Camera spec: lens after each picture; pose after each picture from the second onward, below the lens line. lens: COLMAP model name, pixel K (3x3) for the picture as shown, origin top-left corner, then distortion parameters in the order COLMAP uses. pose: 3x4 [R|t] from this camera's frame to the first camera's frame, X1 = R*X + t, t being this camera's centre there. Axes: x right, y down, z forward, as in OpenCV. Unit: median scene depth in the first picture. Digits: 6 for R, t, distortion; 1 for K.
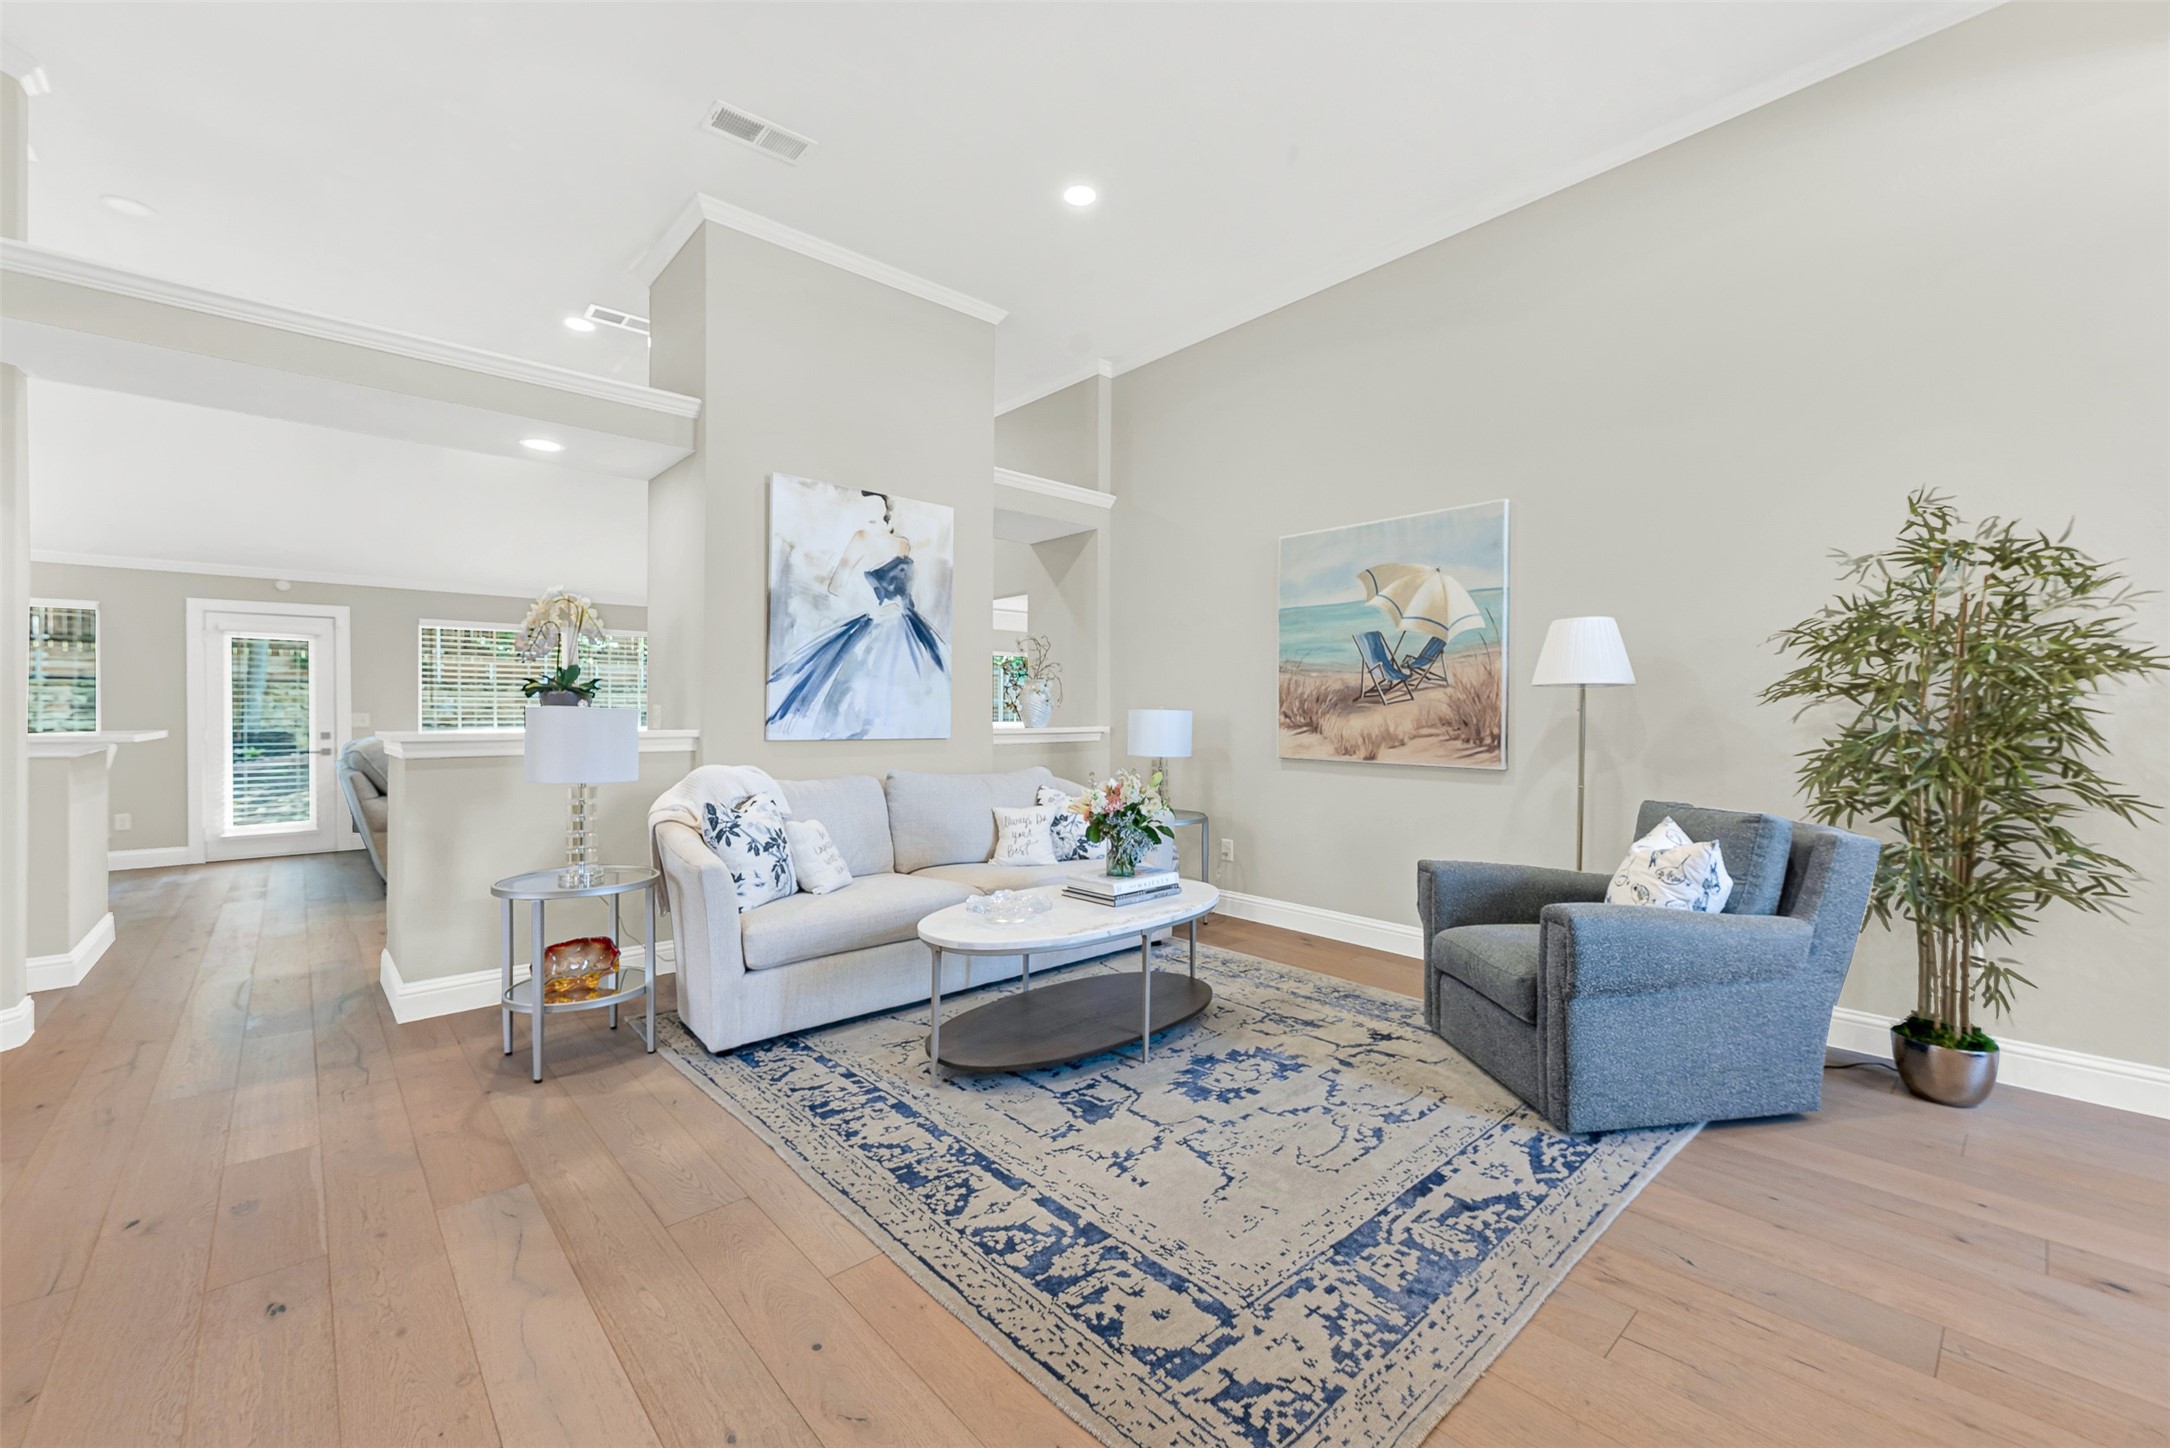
lens RADIAL K [[884.6, 0, 1085.4], [0, 884.6, 714.4], [0, 0, 1]] dist [0.001788, 0.000142]
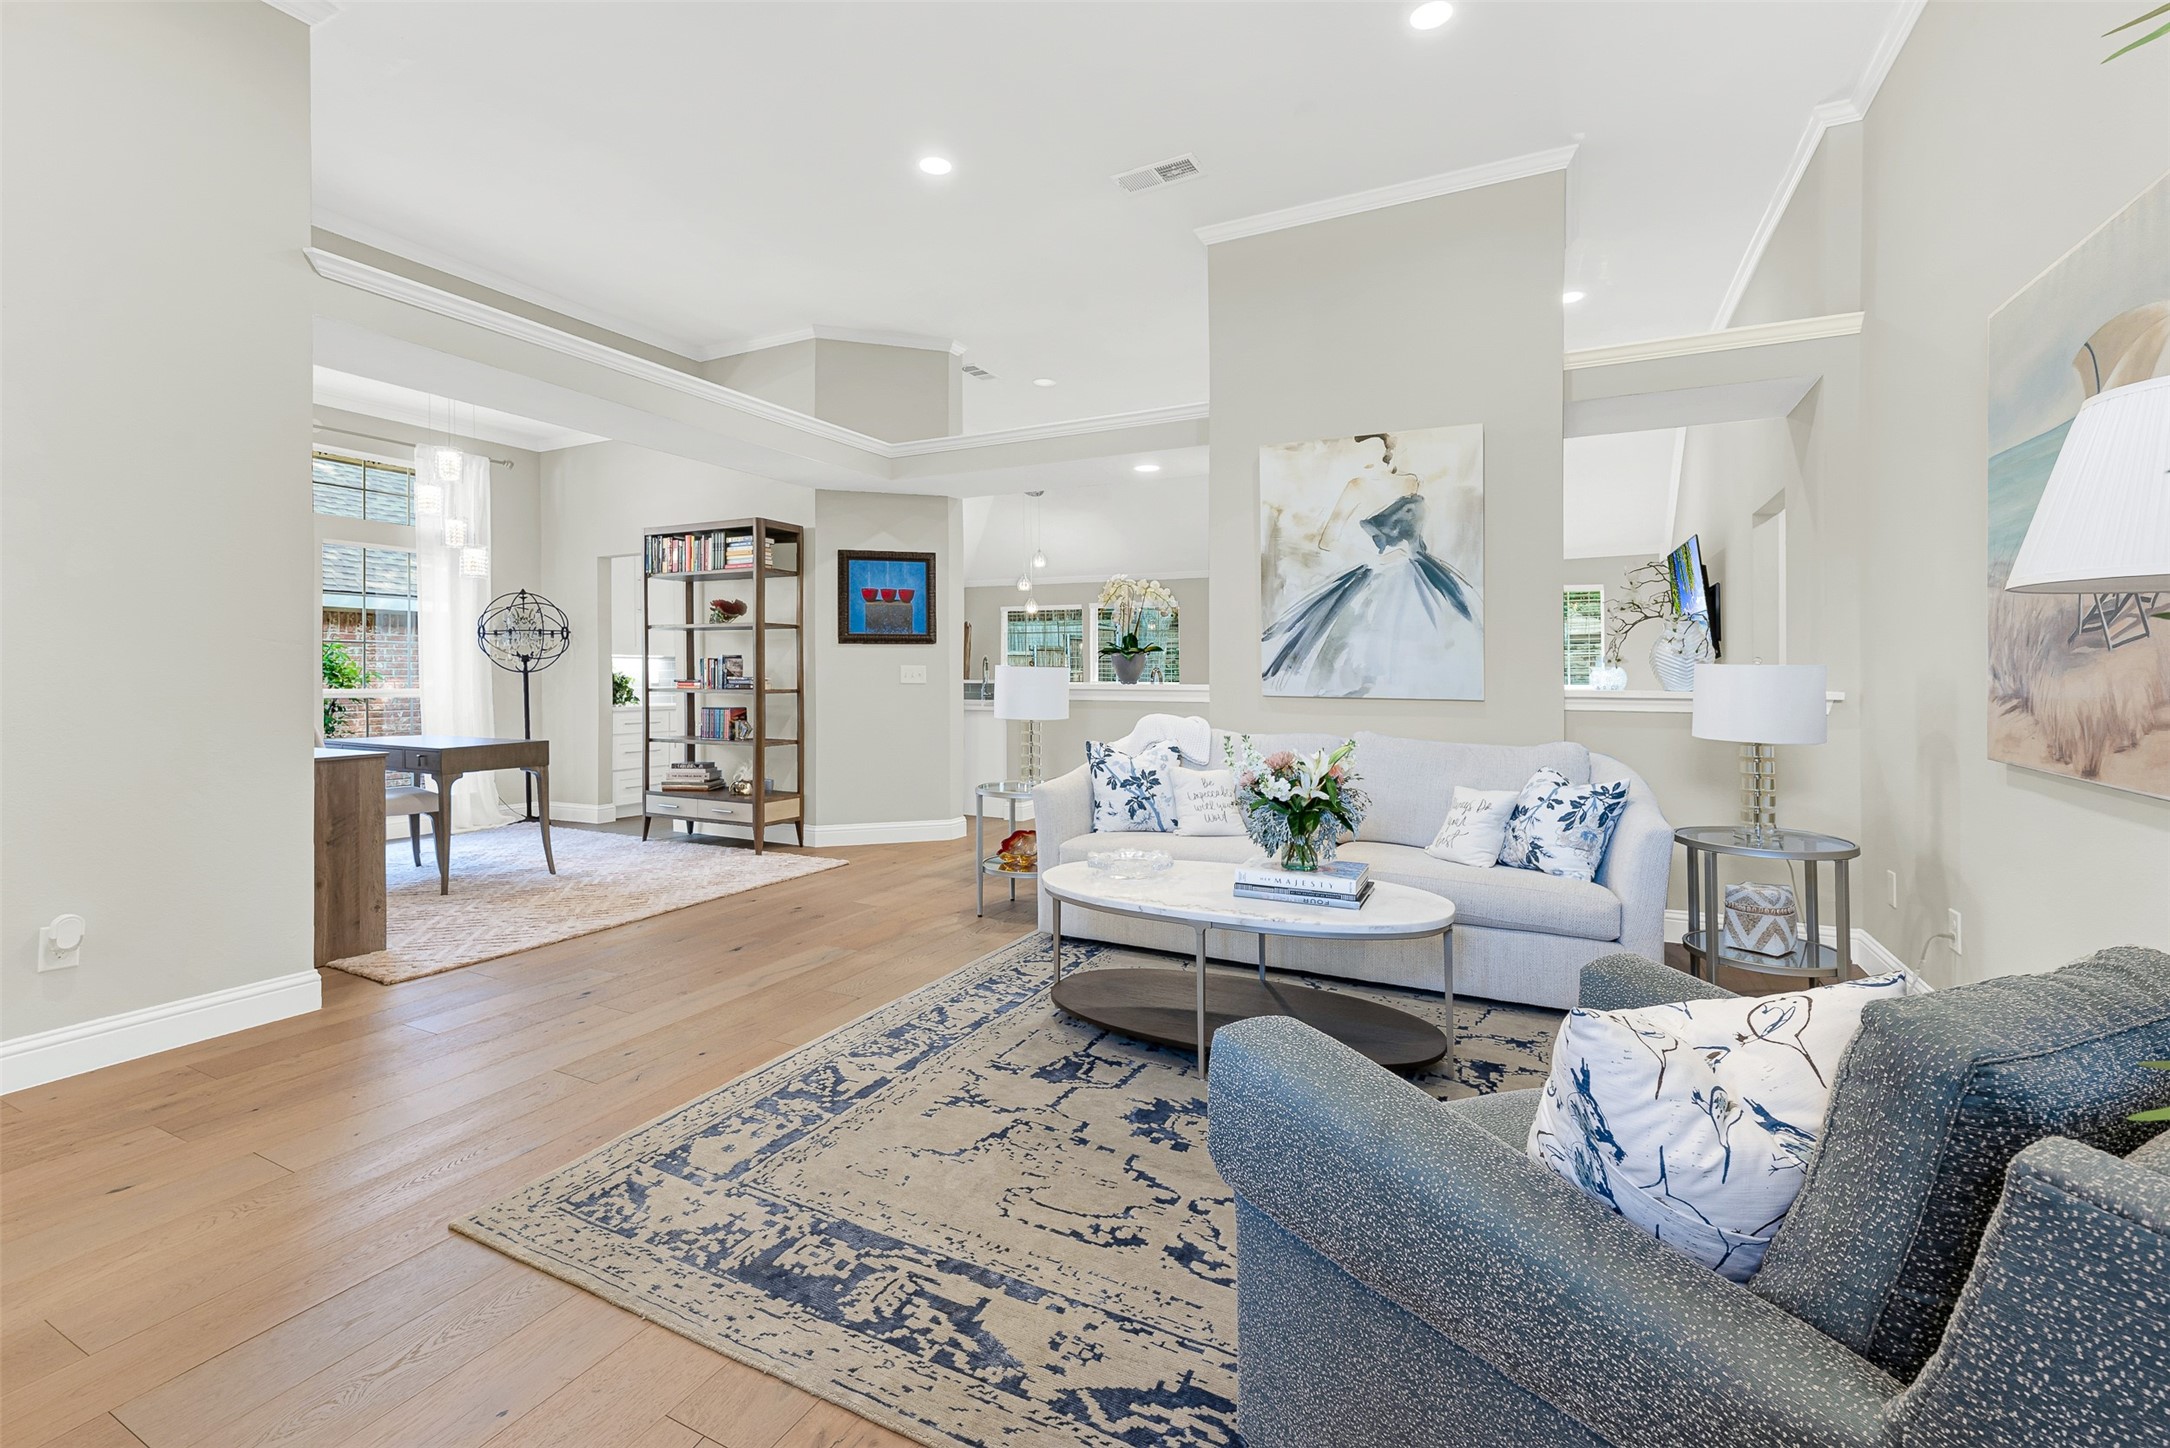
lens RADIAL K [[923.7, 0, 1090.9], [0, 923.7, 650.1], [0, 0, 1]] dist [0.000707, 0.000383]
pose [[0.361884, -0.021047, -0.931986, 0.792115], [-0.002124, 0.999724, -0.023401, 0.001163], [0.932221, 0.010448, 0.361739, 0.524719]]
